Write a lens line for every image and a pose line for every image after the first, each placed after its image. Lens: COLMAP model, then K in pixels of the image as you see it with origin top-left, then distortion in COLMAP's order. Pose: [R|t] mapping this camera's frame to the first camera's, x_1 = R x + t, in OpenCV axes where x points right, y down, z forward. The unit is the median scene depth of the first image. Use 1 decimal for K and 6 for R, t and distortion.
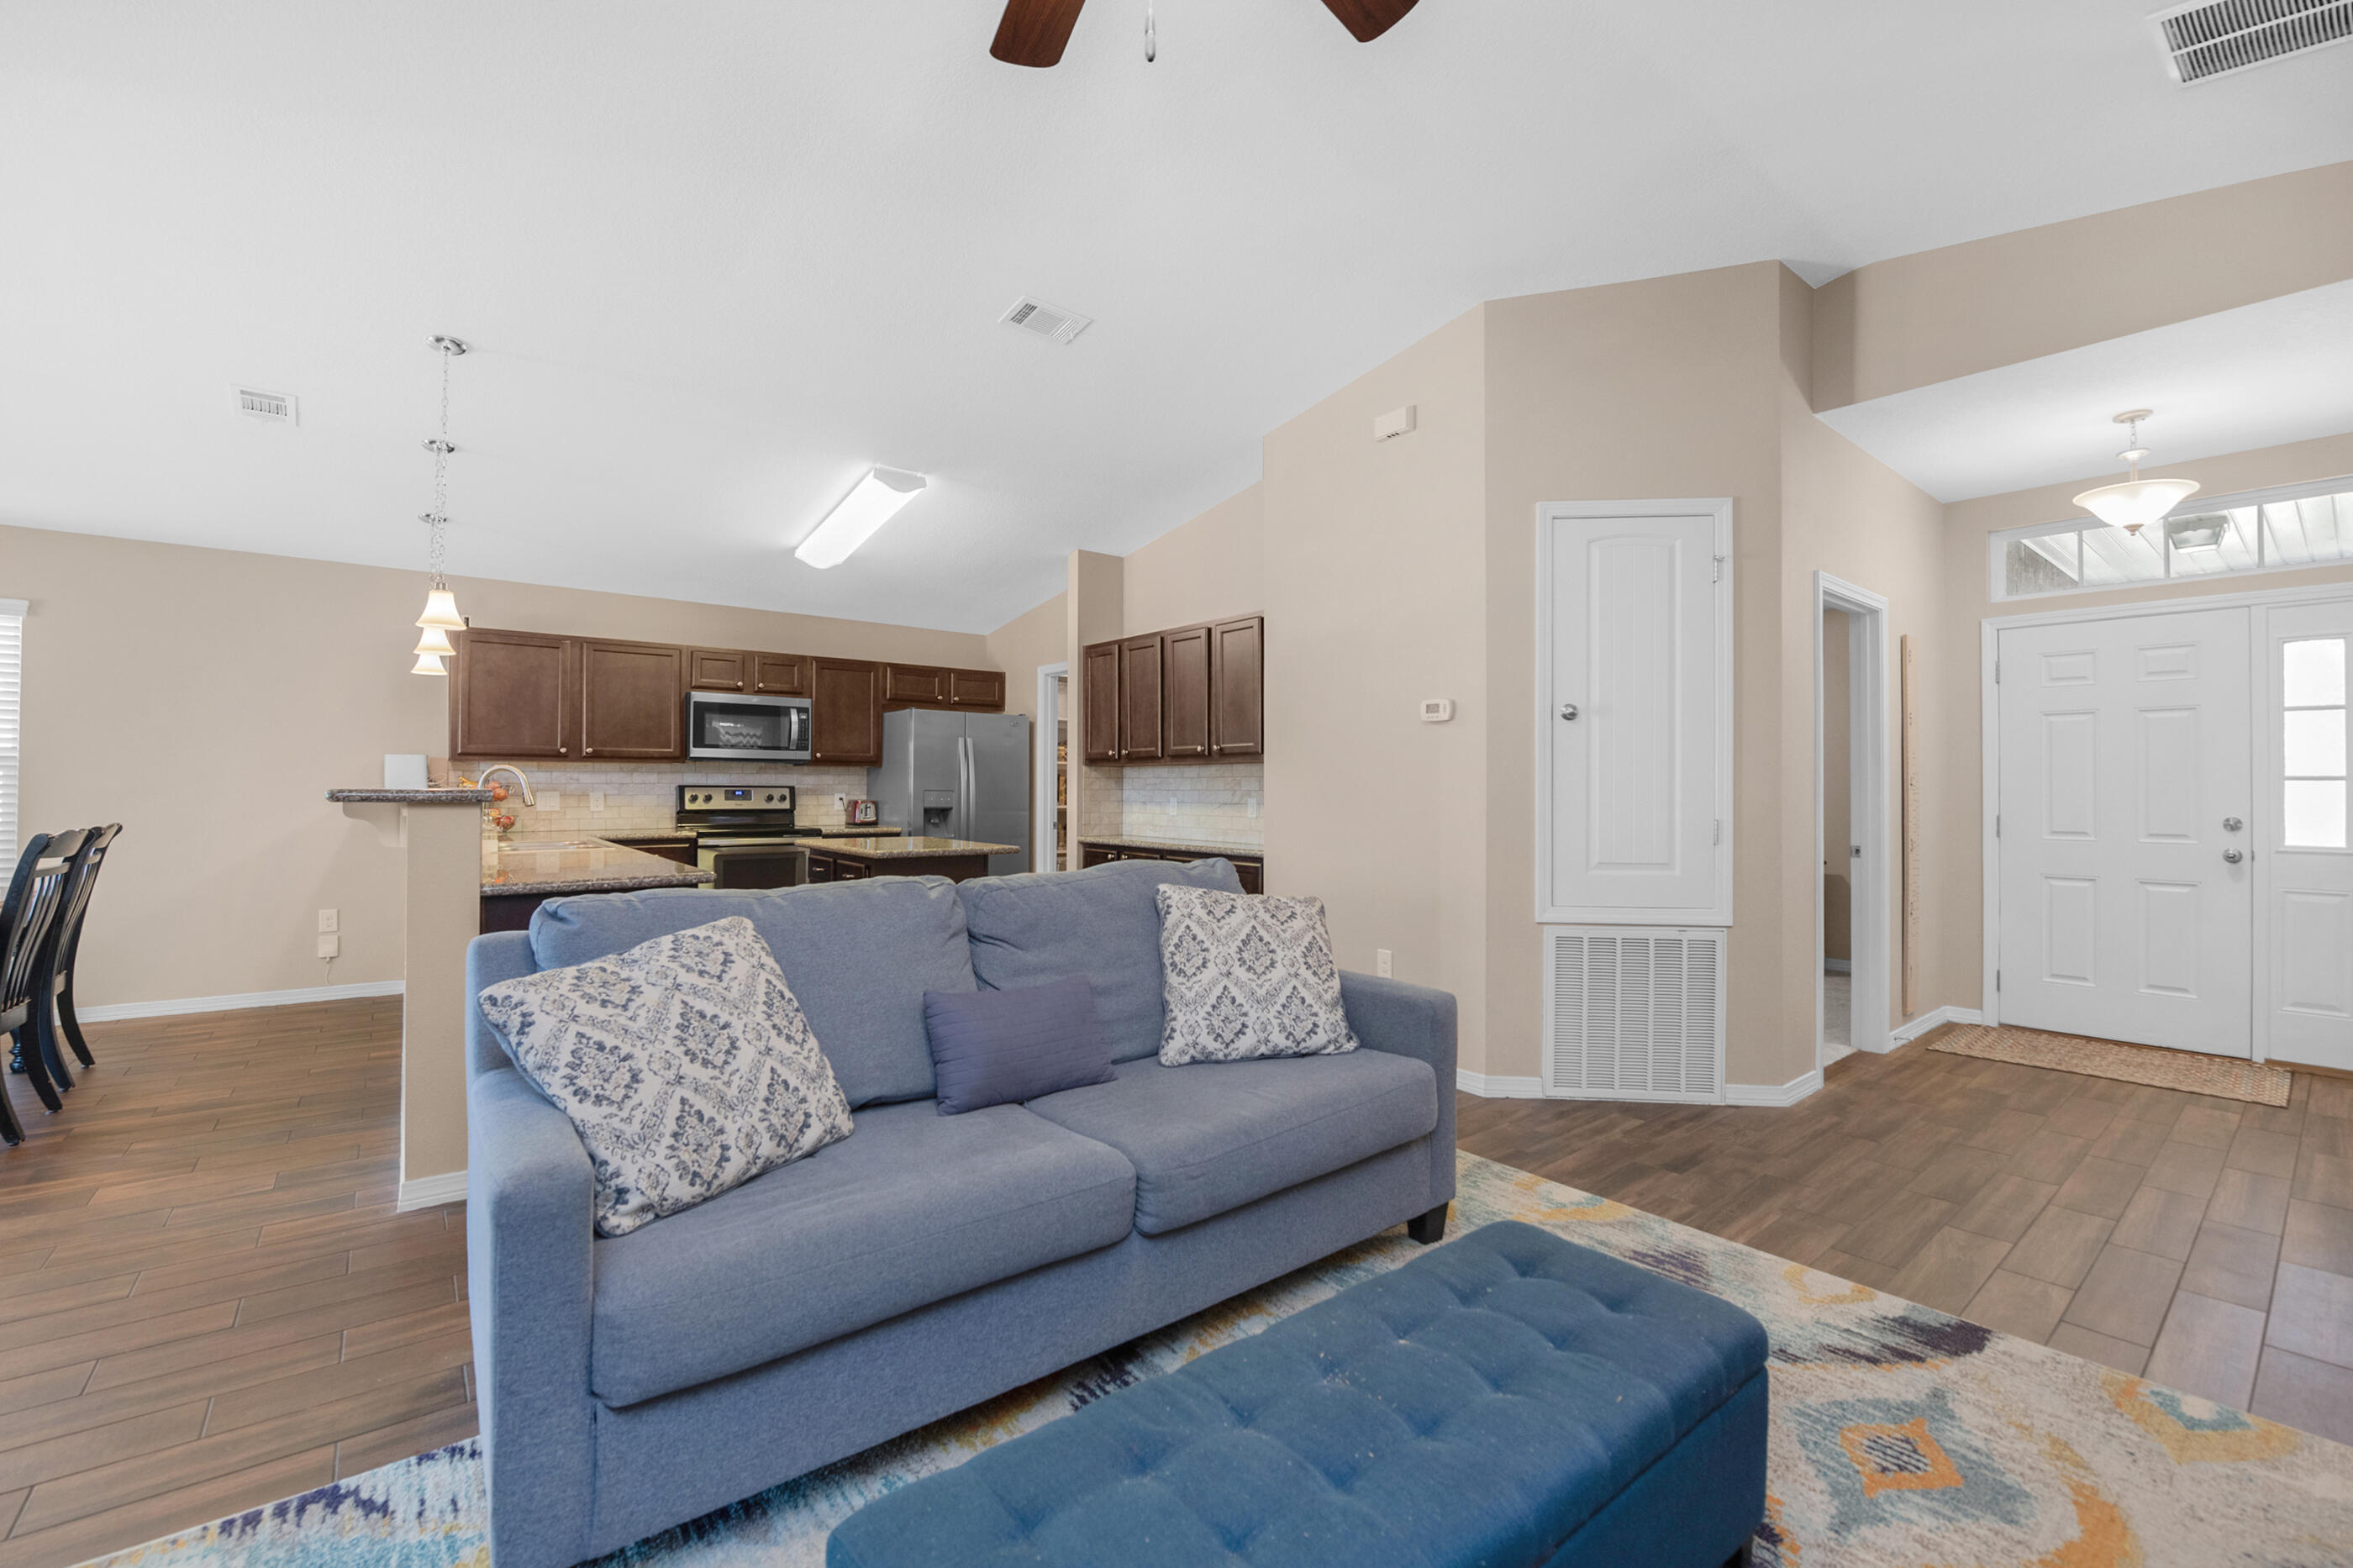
lens RADIAL K [[973.0, 0, 1196.0], [0, 973.0, 781.7], [0, 0, 1]] dist [-0.019654, -0.000547]
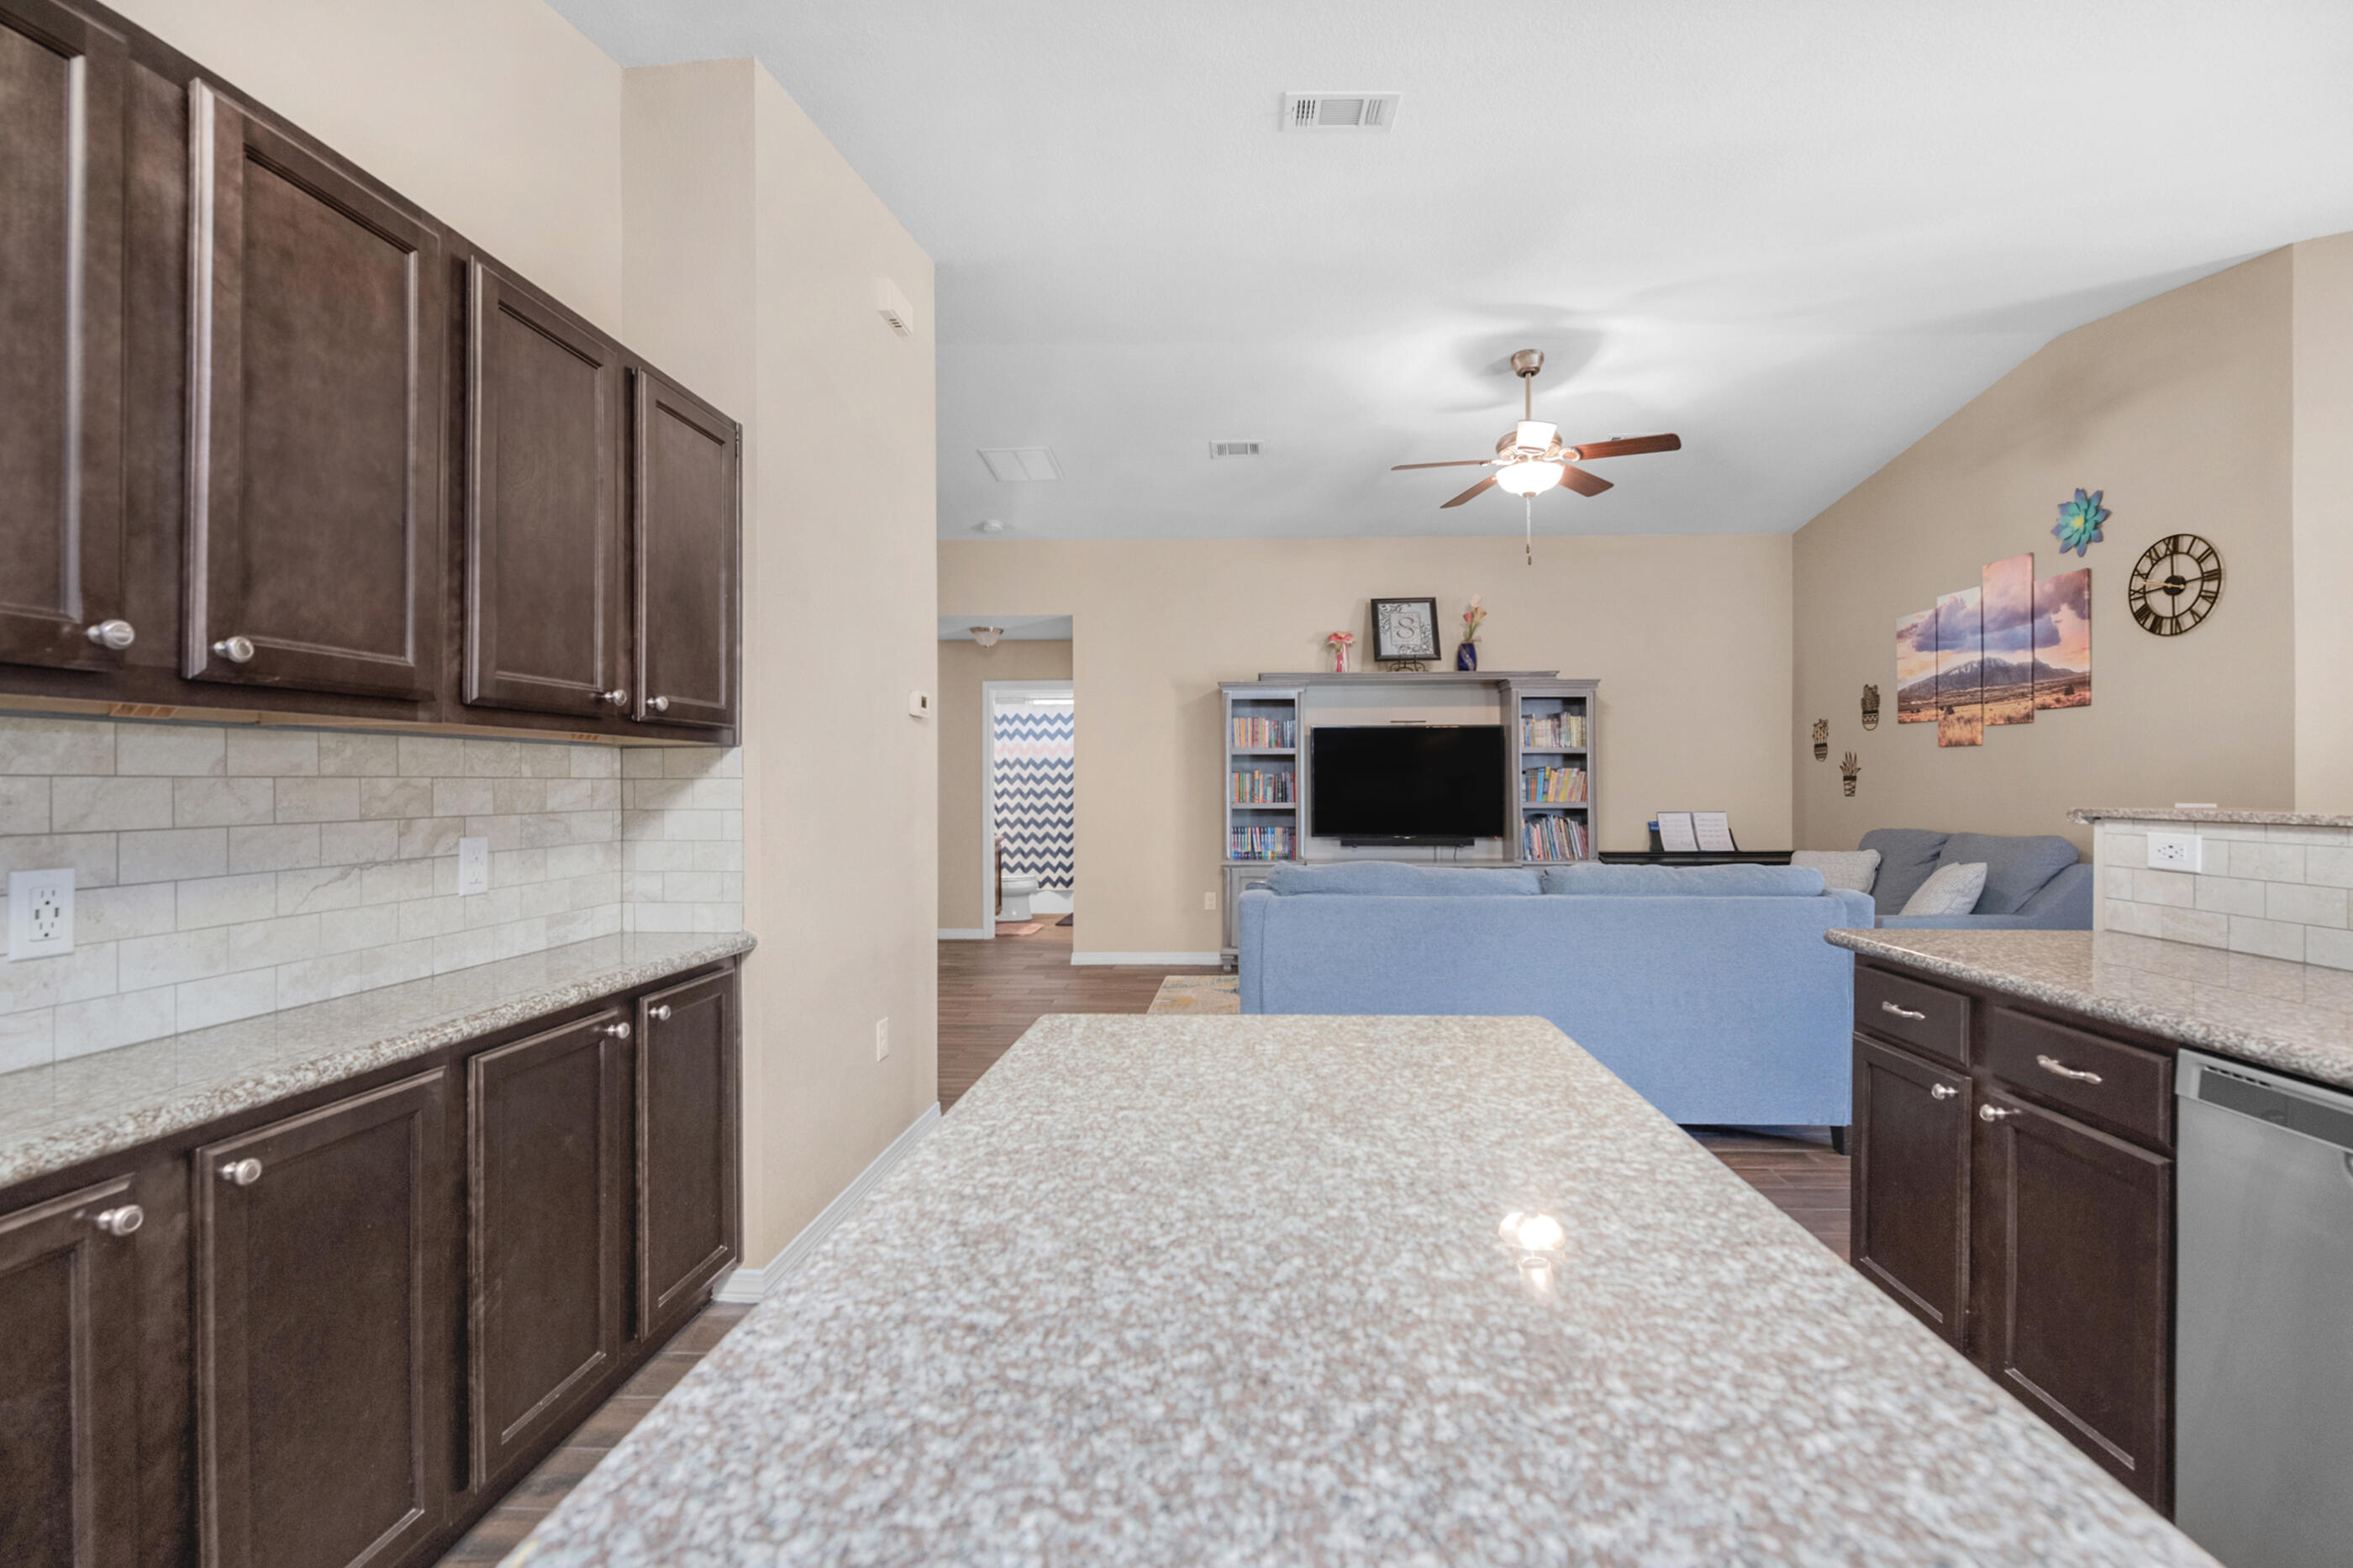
lens RADIAL K [[982.3, 0, 1233.5], [0, 982.3, 794.6], [0, 0, 1]] dist [-0.014300, -0.000312]
pose [[-0.749242, -0.009563, 0.662227, -0.397698], [-0.007172, 0.999954, 0.006326, -0.001638], [-0.662257, -0.000010, -0.749277, 1.116453]]
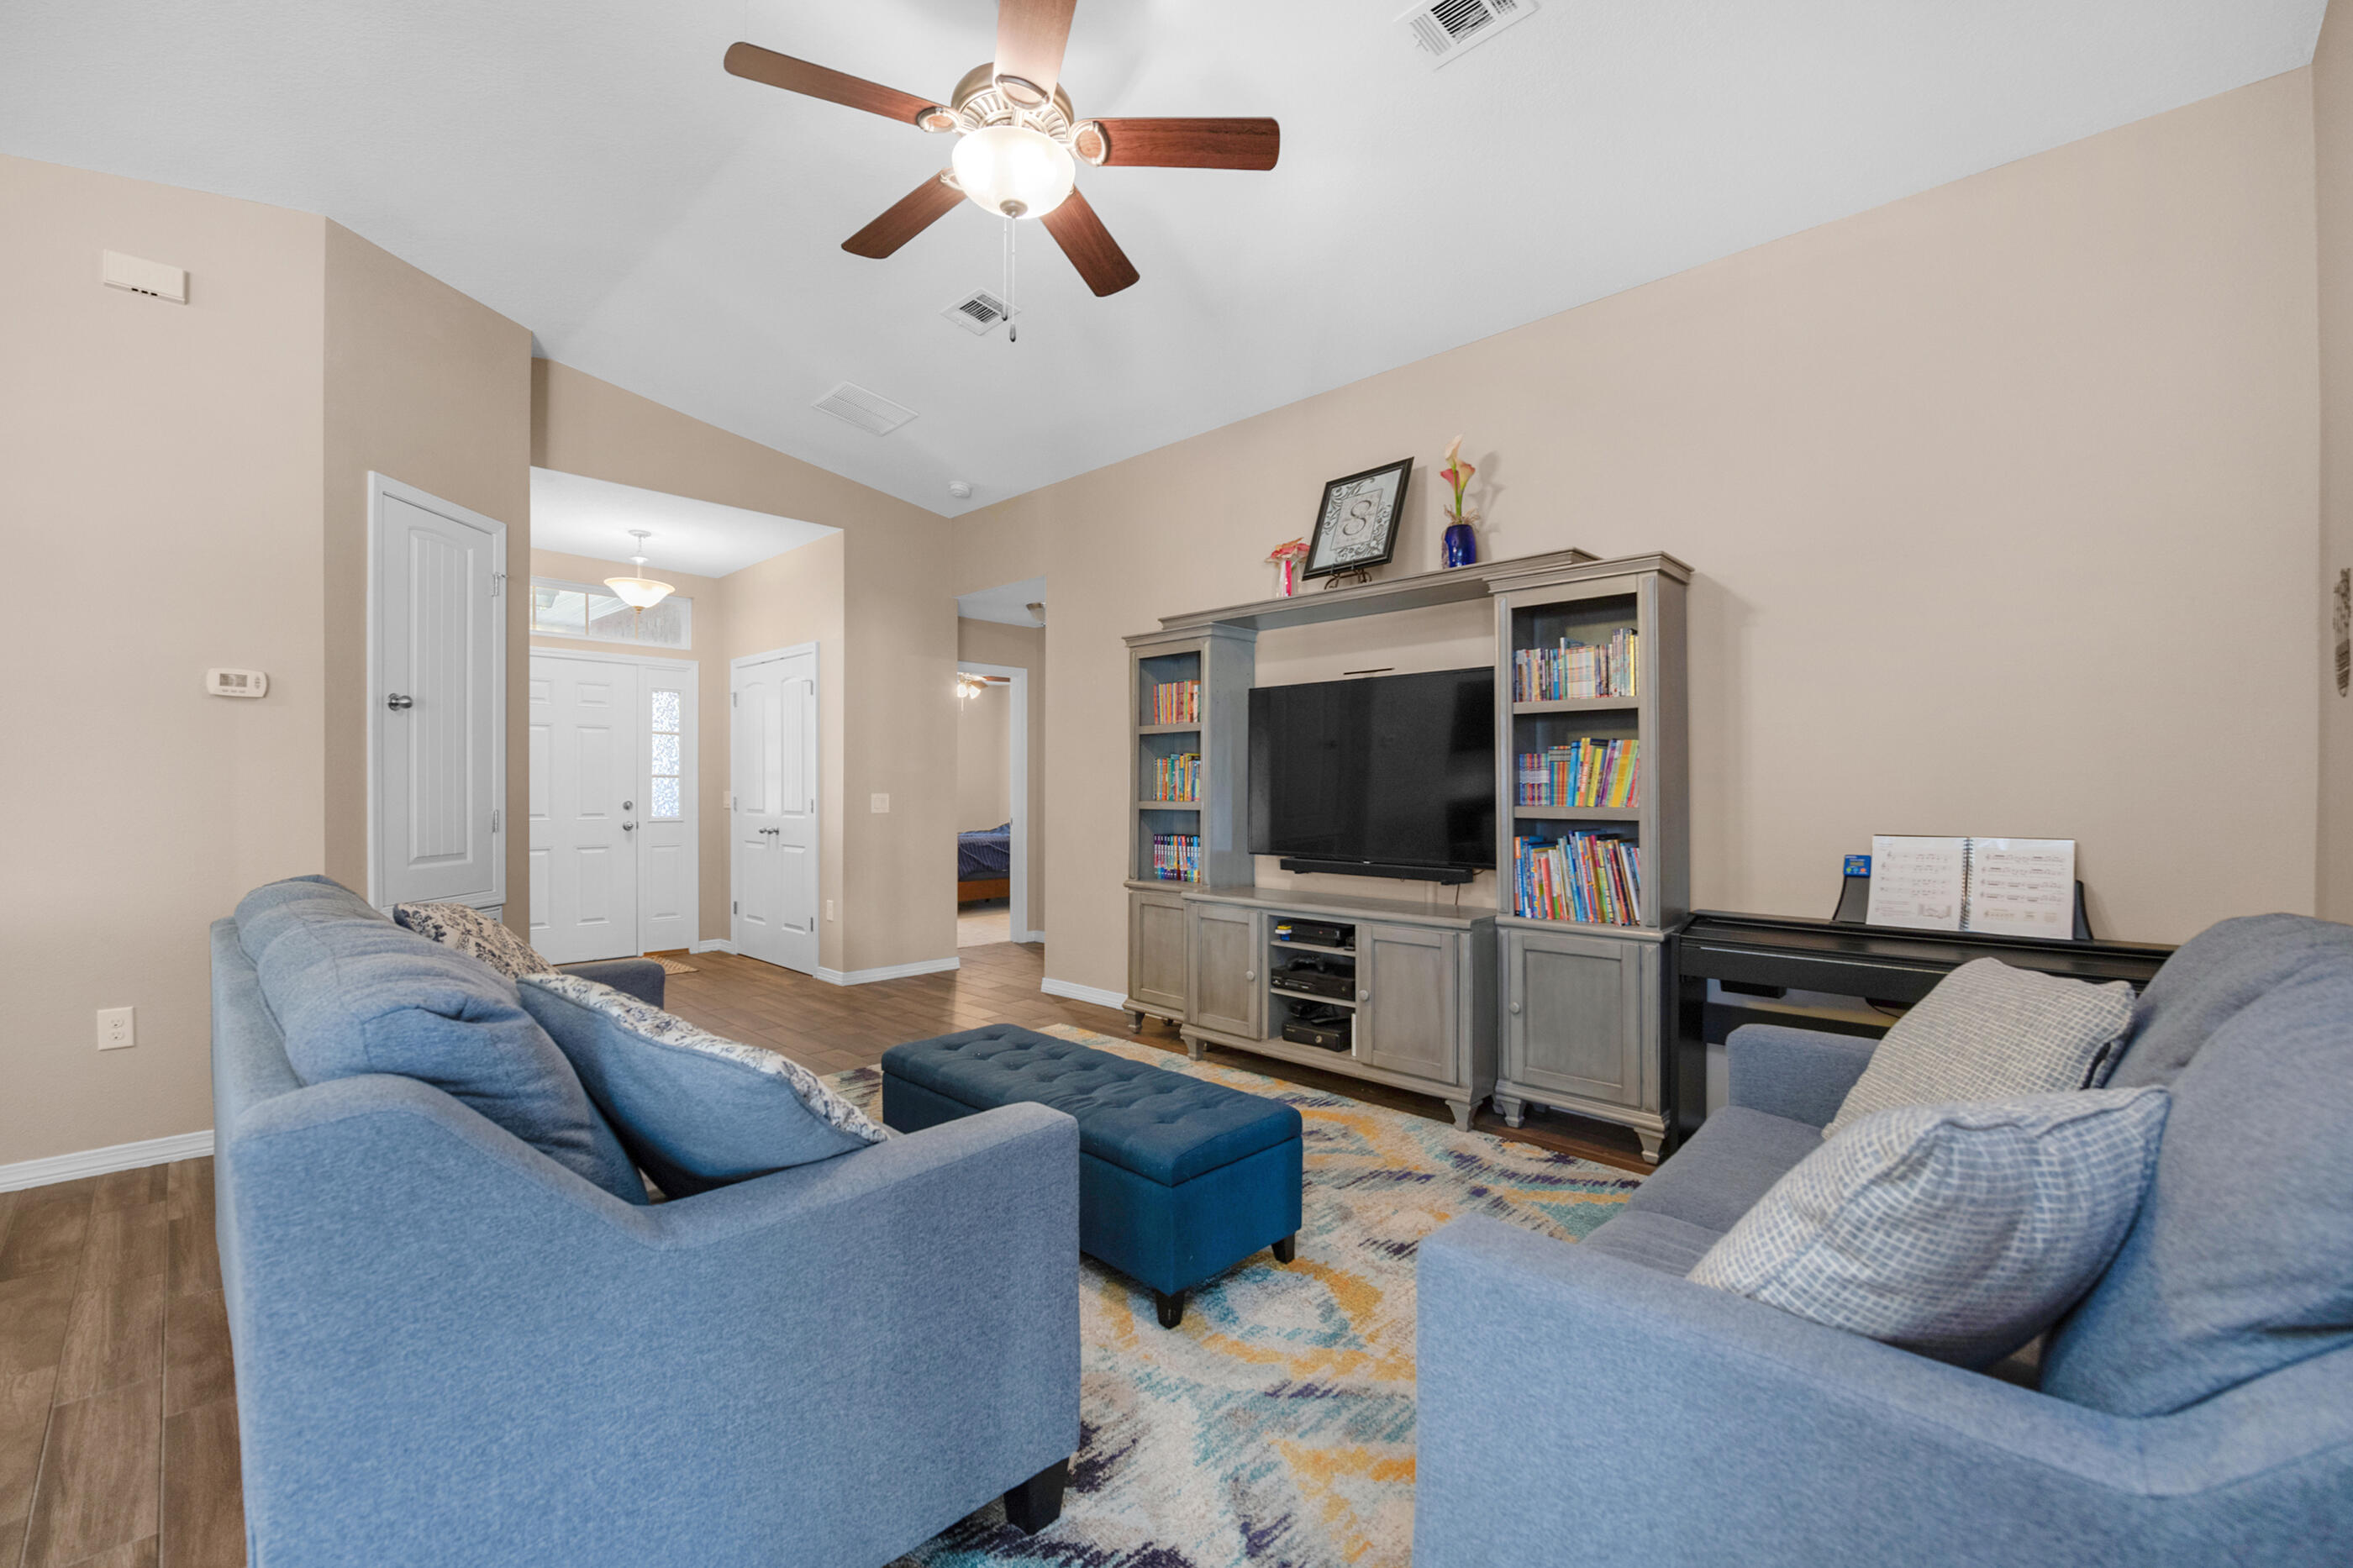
lens RADIAL K [[1004.3, 0, 1176.5], [0, 1004.3, 784.0], [0, 0, 1]] dist [-0.010507, -0.000104]
pose [[-0.102048, -0.003402, 0.994774, -0.489970], [-0.011834, 0.999928, 0.002205, -0.001470], [-0.994709, -0.011547, -0.102081, 0.246451]]
